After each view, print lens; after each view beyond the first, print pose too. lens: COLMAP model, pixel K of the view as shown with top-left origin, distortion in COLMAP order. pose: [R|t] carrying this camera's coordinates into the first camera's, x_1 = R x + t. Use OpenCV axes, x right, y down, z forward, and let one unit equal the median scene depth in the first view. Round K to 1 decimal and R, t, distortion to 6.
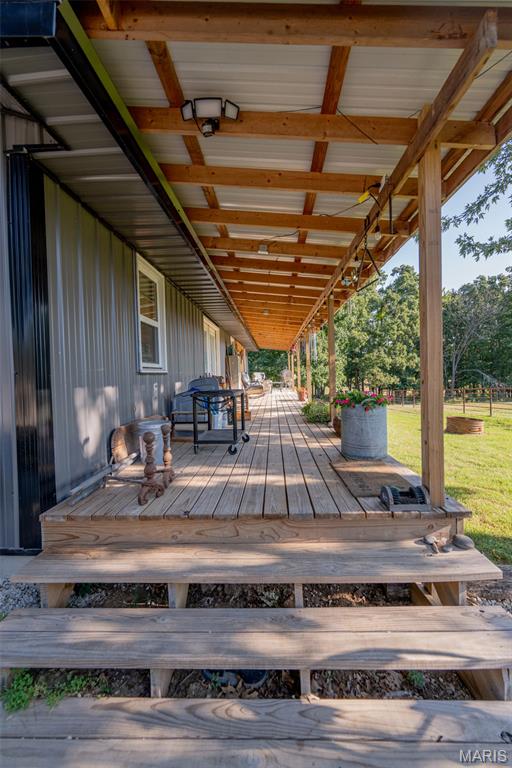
lens RADIAL K [[300.5, 0, 256.0], [0, 300.5, 384.0], [0, 0, 1]] dist [0.000473, -0.000031]
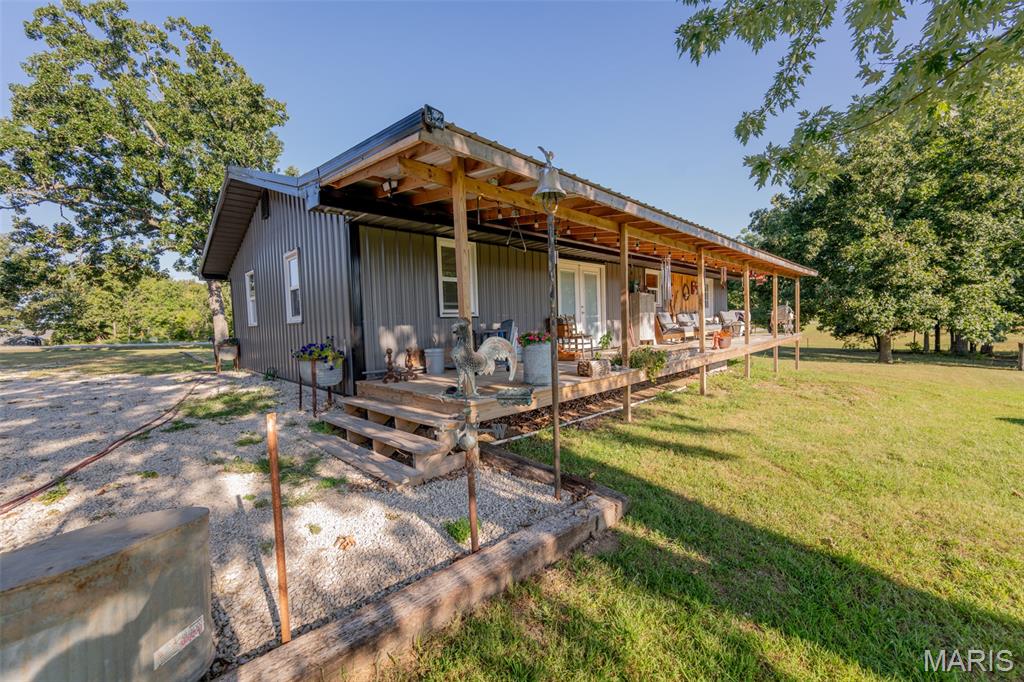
lens RADIAL K [[400.7, 0, 511.8], [0, 400.7, 345.0], [0, 0, 1]] dist [0.000473, -0.000031]
pose [[0.727092, 0.057522, -0.684126, 1.999708], [-0.017552, 0.997716, 0.065235, -0.050152], [0.686316, -0.035424, 0.726441, -0.376043]]
